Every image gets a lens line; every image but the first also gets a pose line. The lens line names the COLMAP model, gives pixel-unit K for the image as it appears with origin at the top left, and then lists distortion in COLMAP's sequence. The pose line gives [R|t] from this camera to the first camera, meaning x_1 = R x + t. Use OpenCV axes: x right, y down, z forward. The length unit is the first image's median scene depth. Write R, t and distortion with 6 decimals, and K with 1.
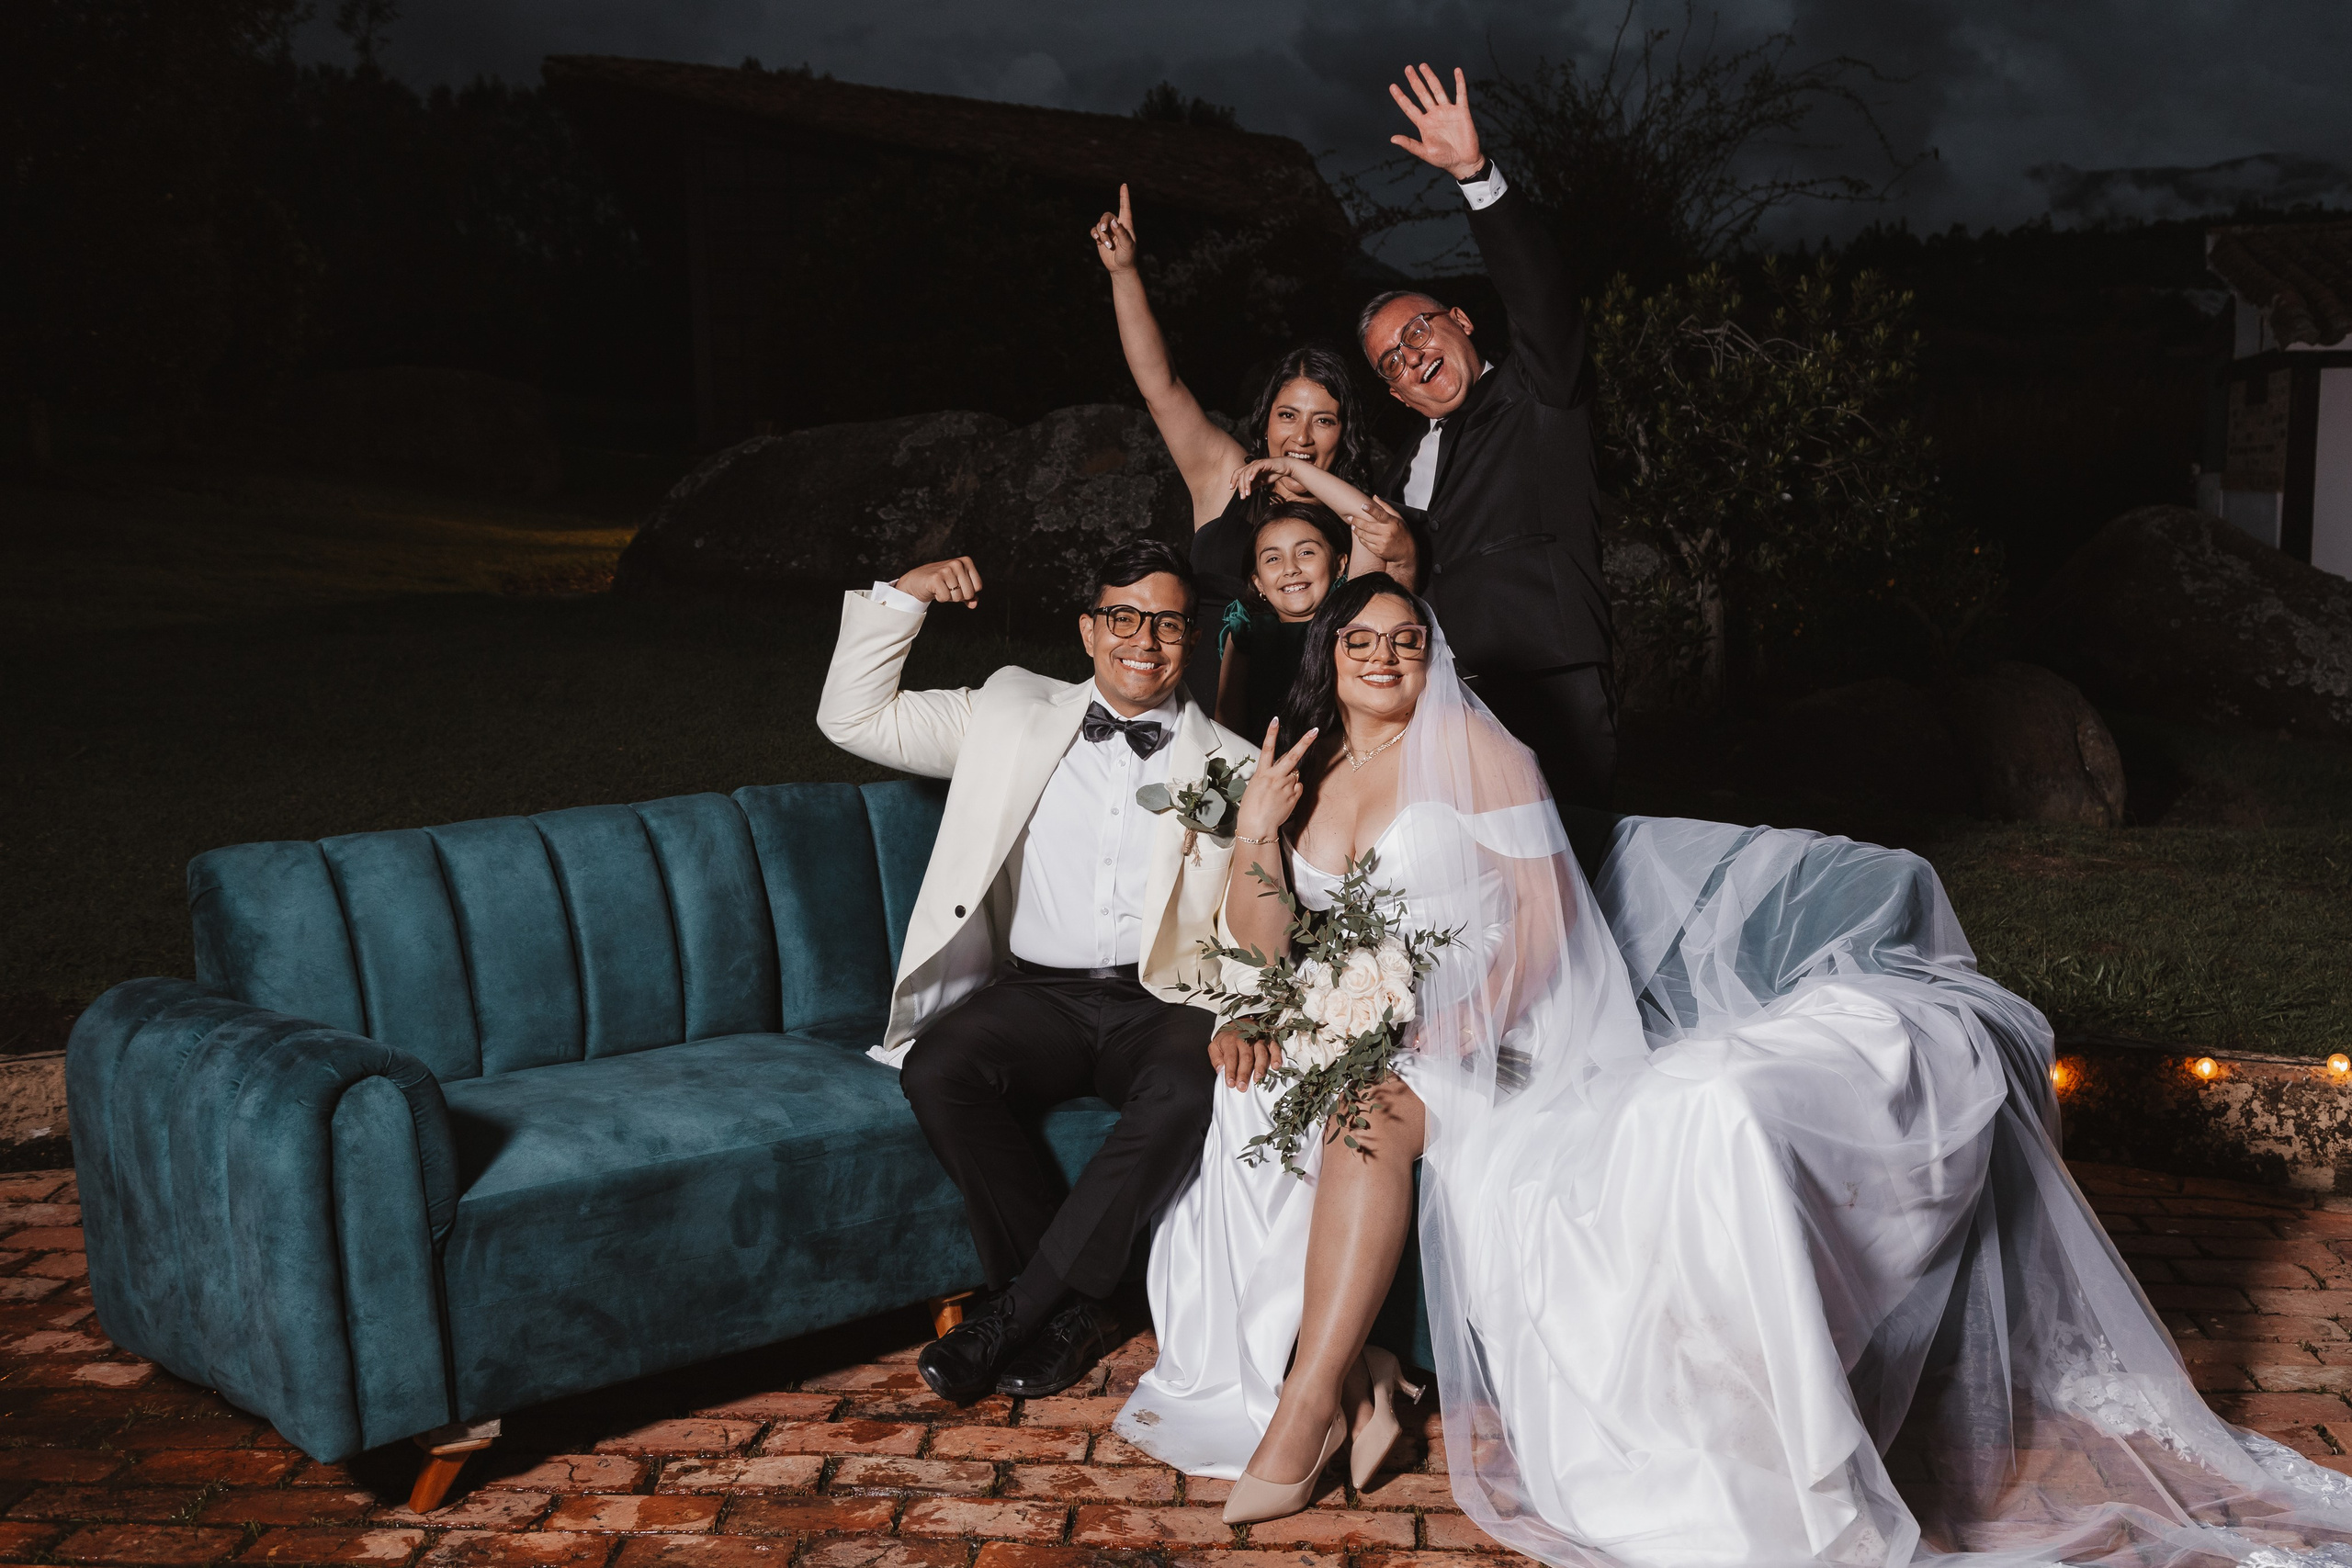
lens RADIAL K [[2566.8, 0, 1237.9], [0, 2566.8, 795.4], [0, 0, 1]] dist [0.031501, -0.044125]
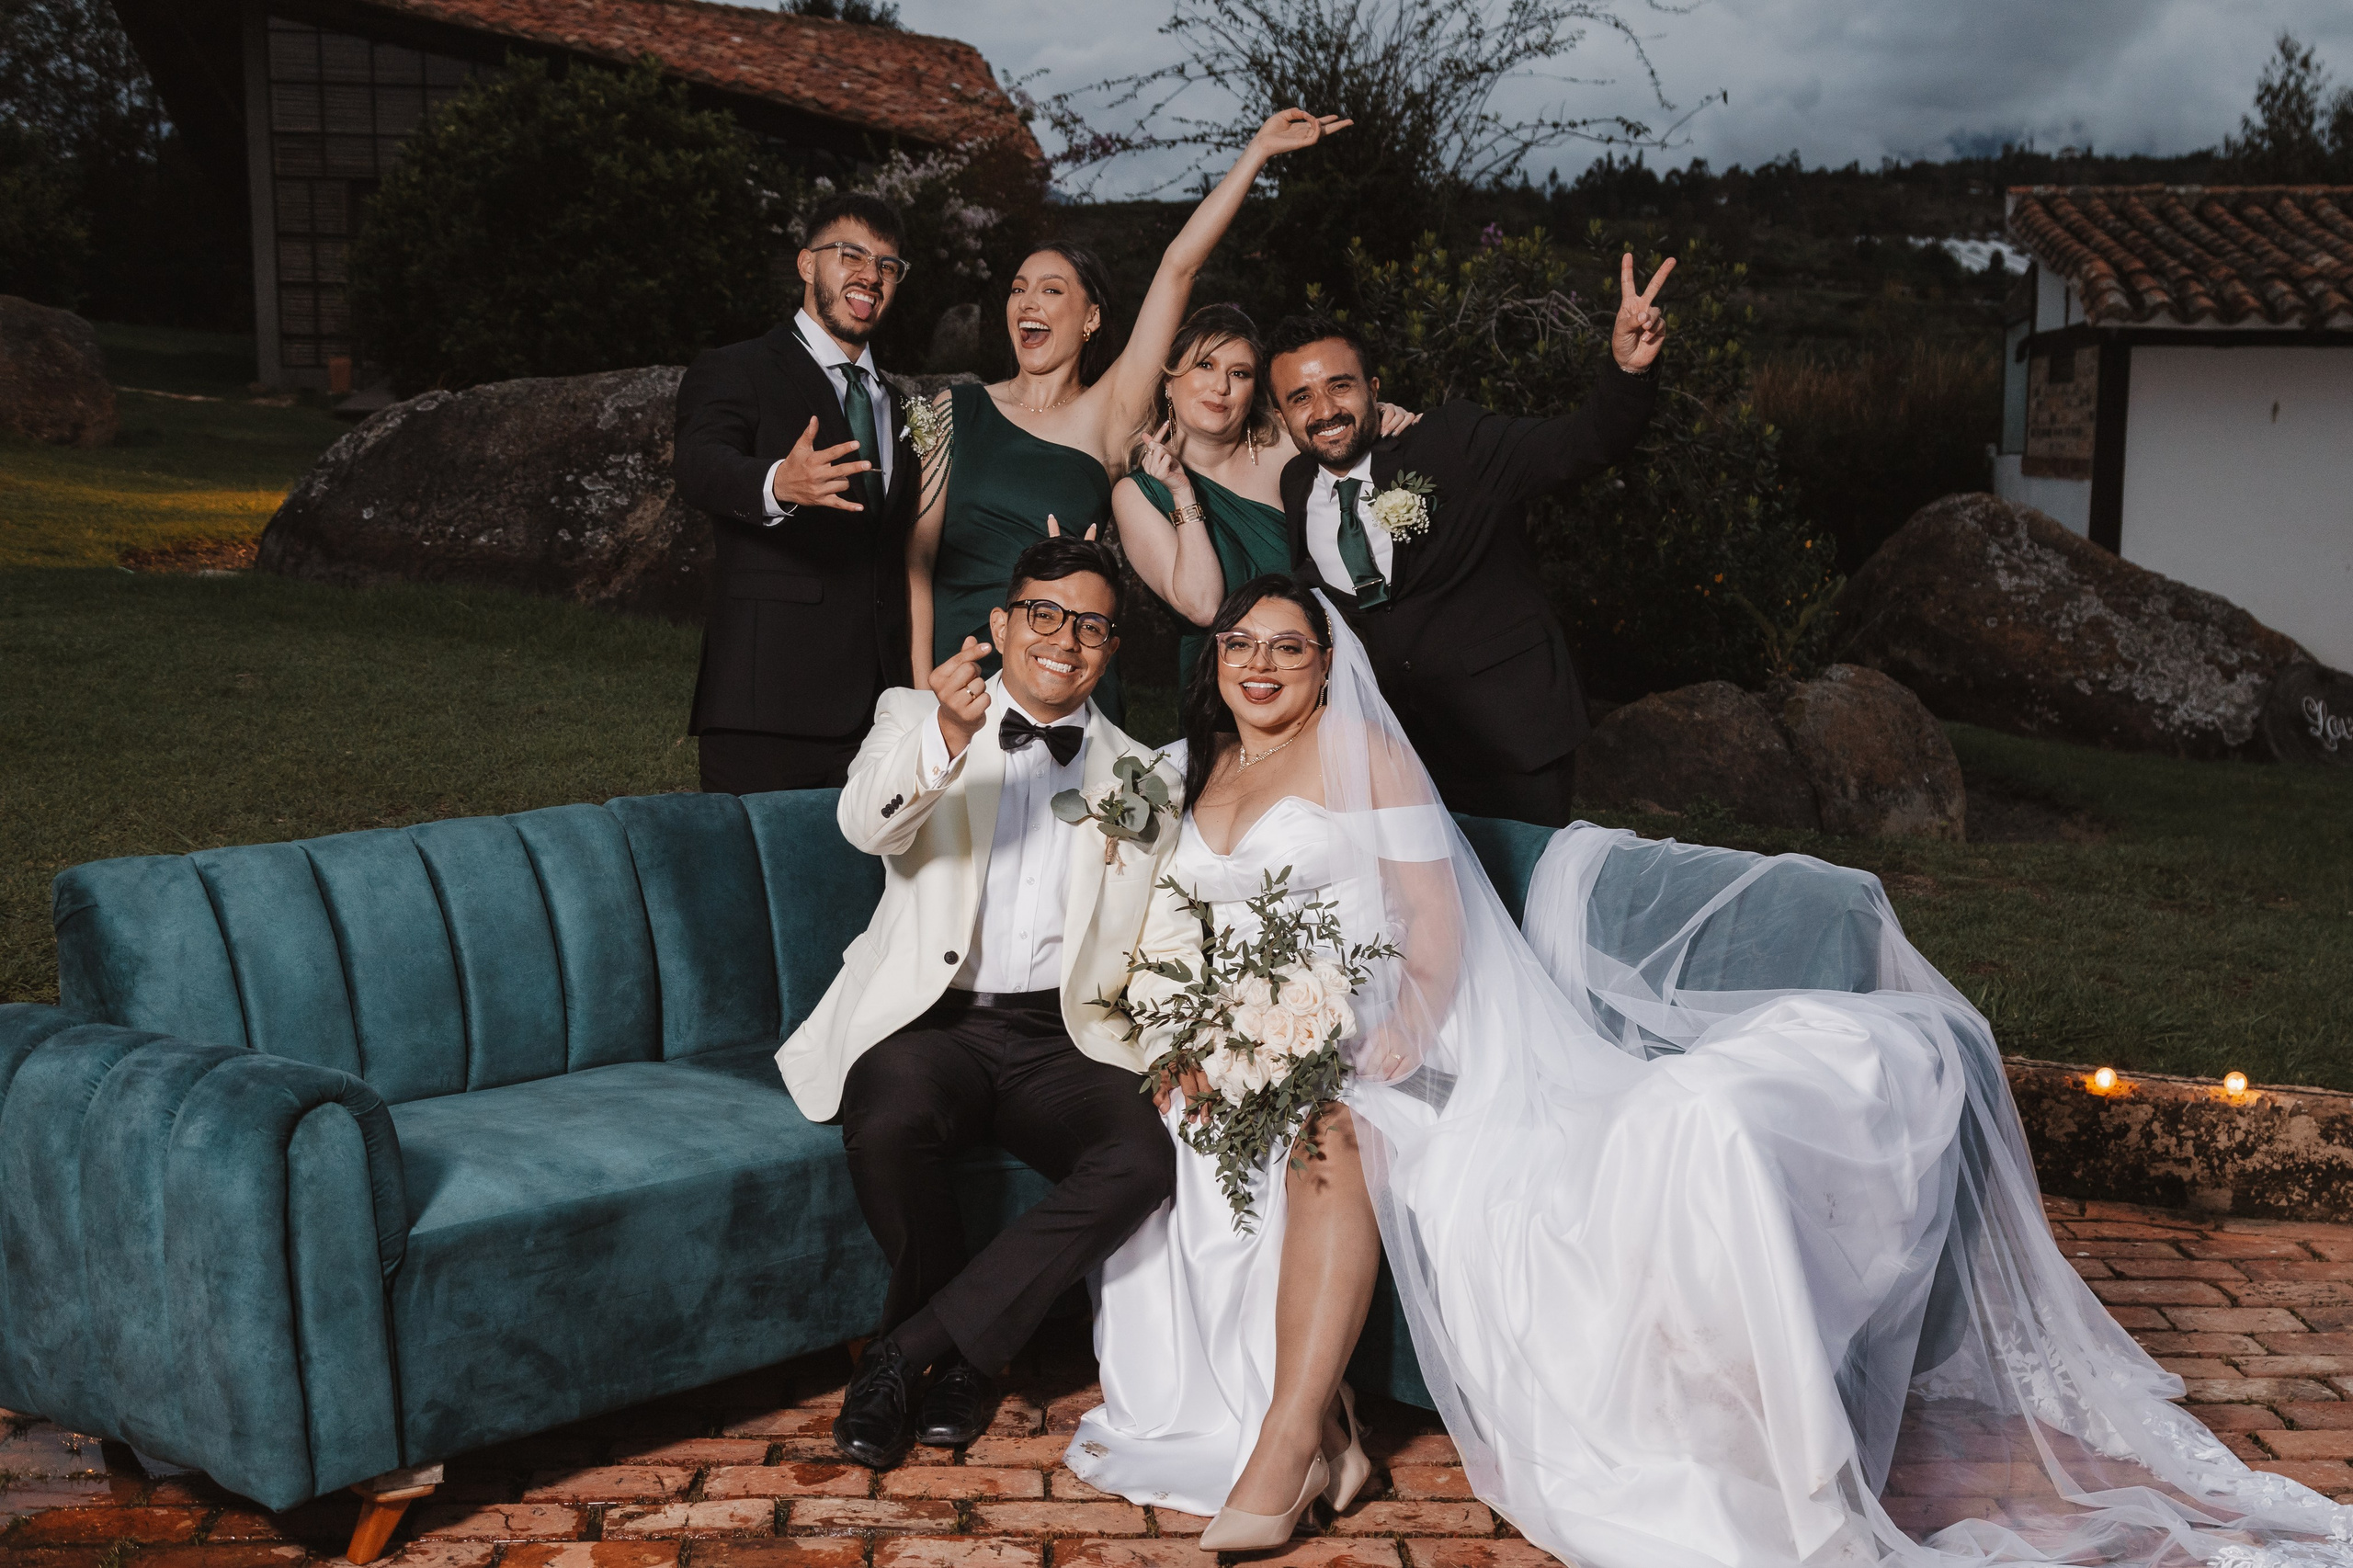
lens RADIAL K [[2988.8, 0, 1249.6], [0, 2988.8, 826.9], [0, 0, 1]] dist [0.002628, 0.011841]
pose [[0.992550, 0.002036, 0.121824, -0.115179], [-0.002895, 0.999972, 0.006871, -0.000938], [-0.121807, -0.007173, 0.992528, -0.116294]]
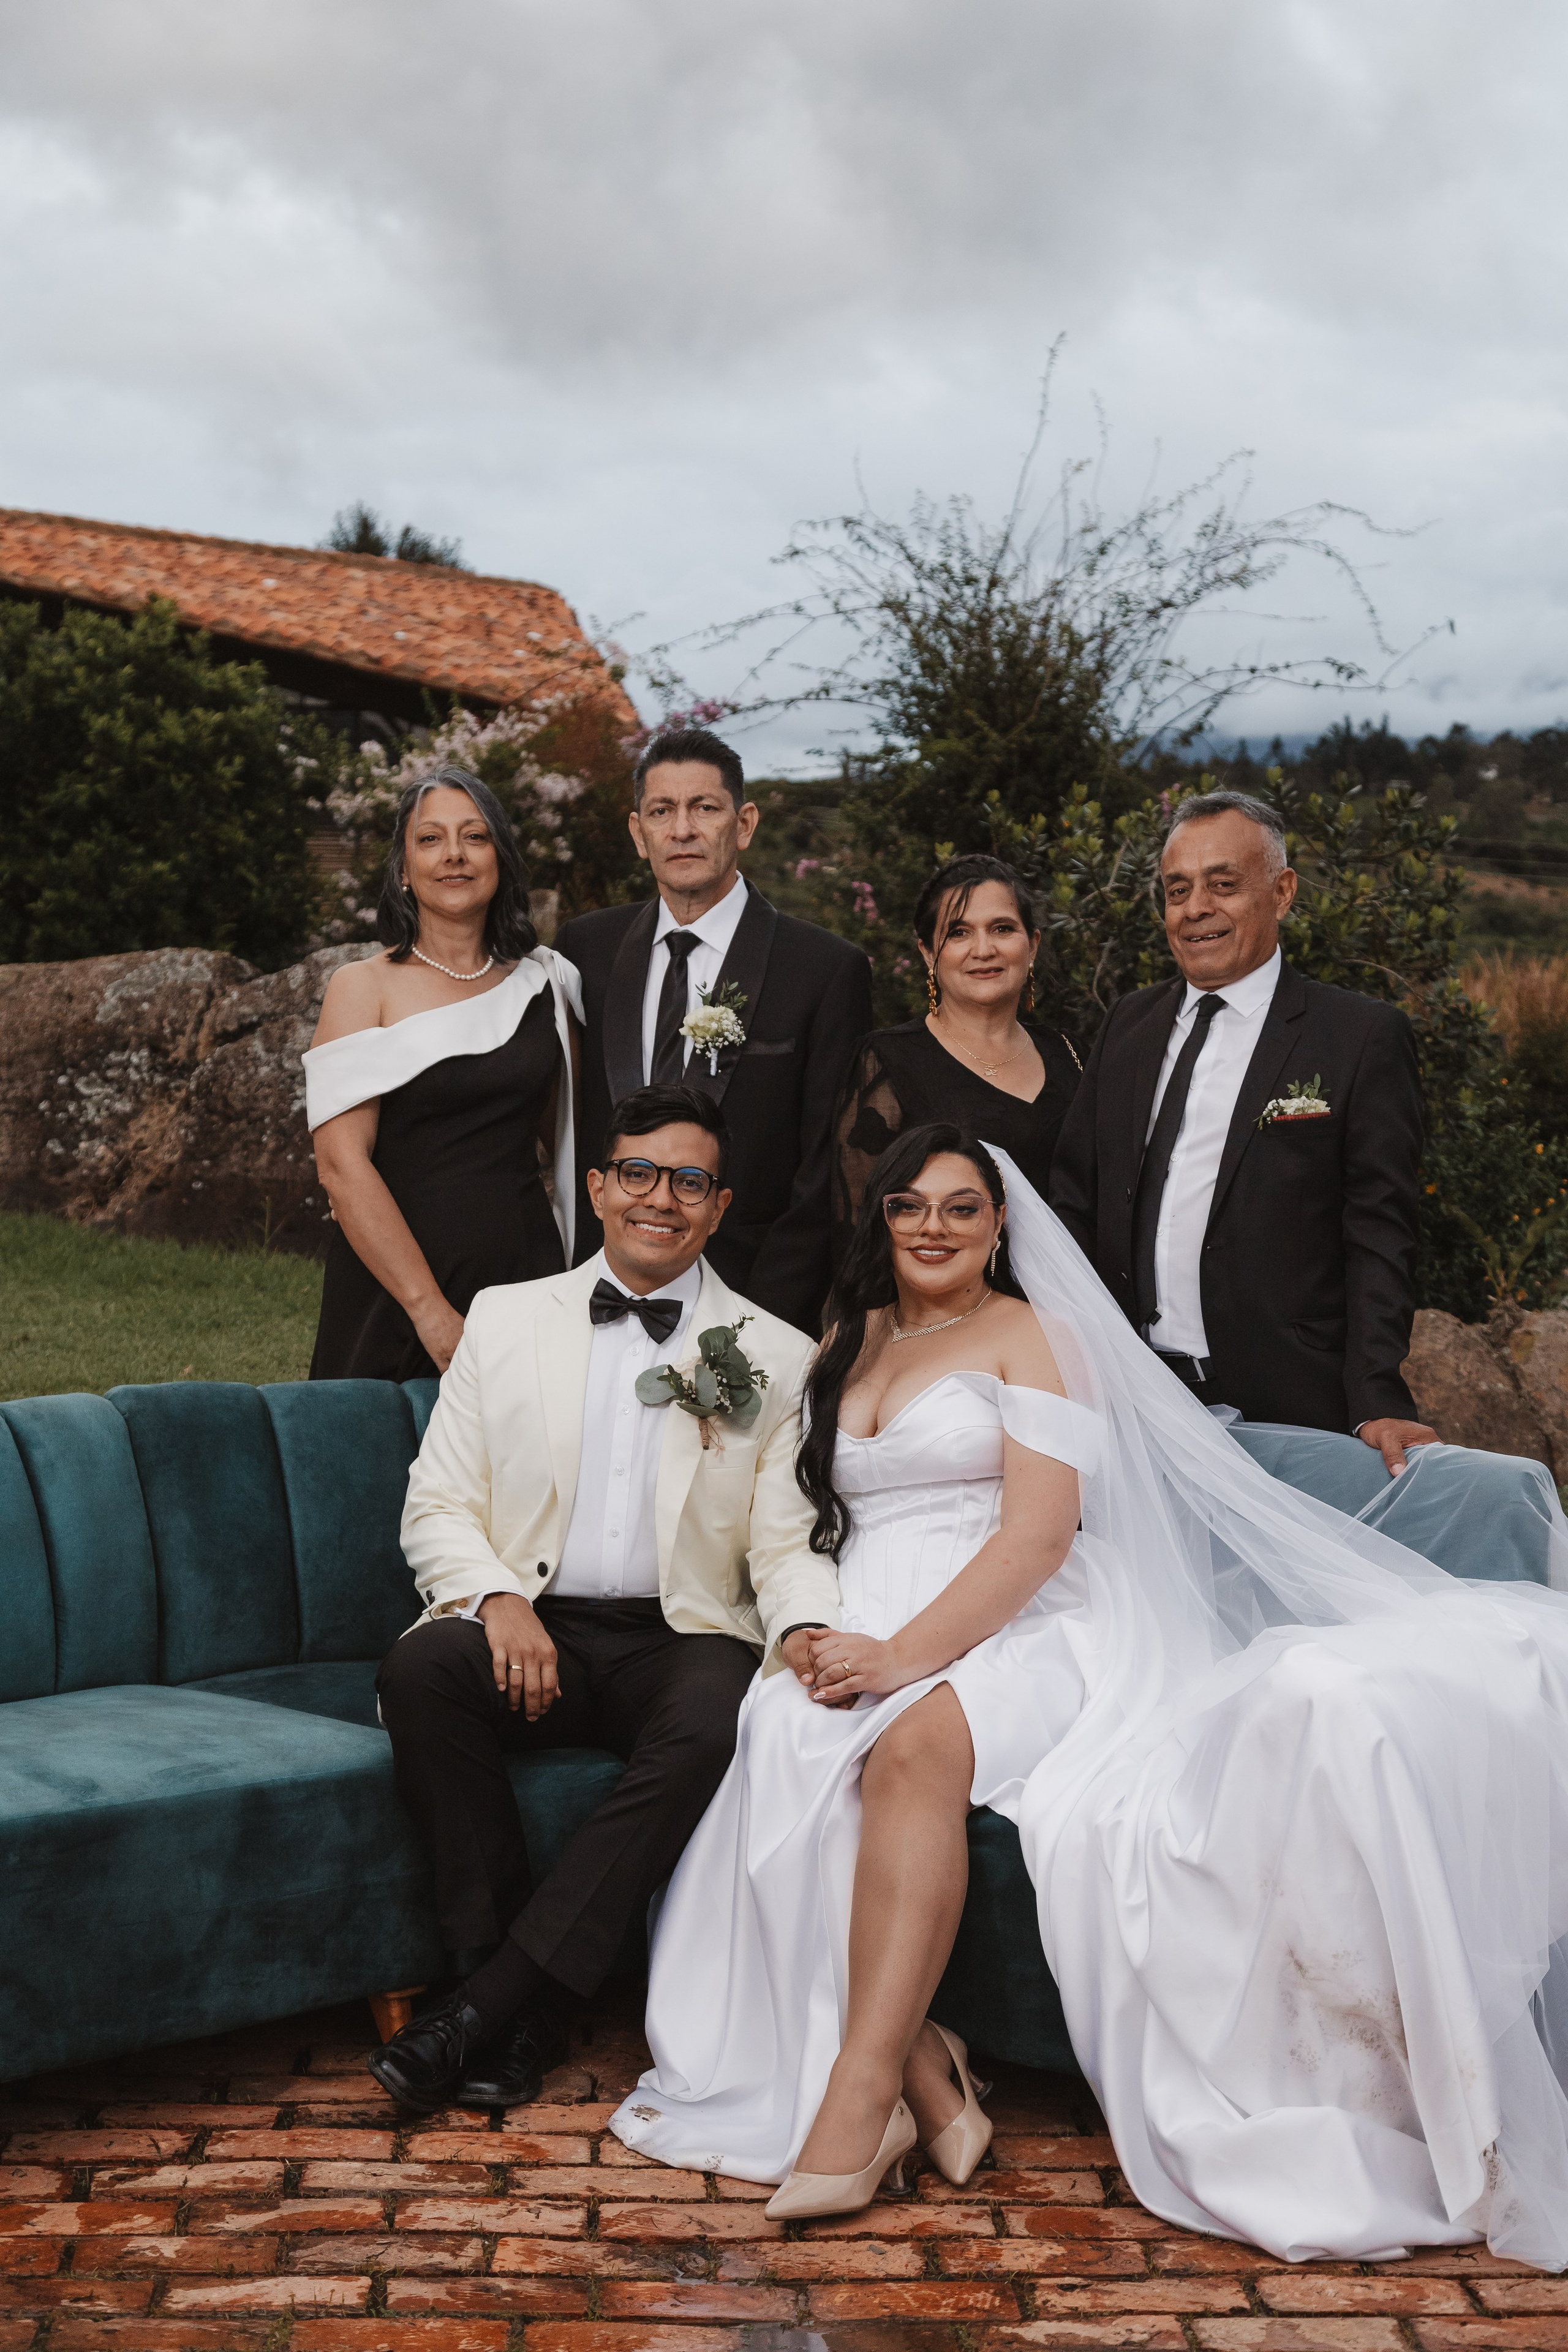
lens RADIAL K [[3755.4, 0, 796.7], [0, 3755.4, 1125.2], [0, 0, 1]] dist [0.000818, 0.022906]
pose [[0.995530, 0.011429, 0.093753, -0.107200], [-0.001379, 0.994305, -0.106567, 0.048511], [-0.094438, 0.105961, 0.989876, -0.253418]]
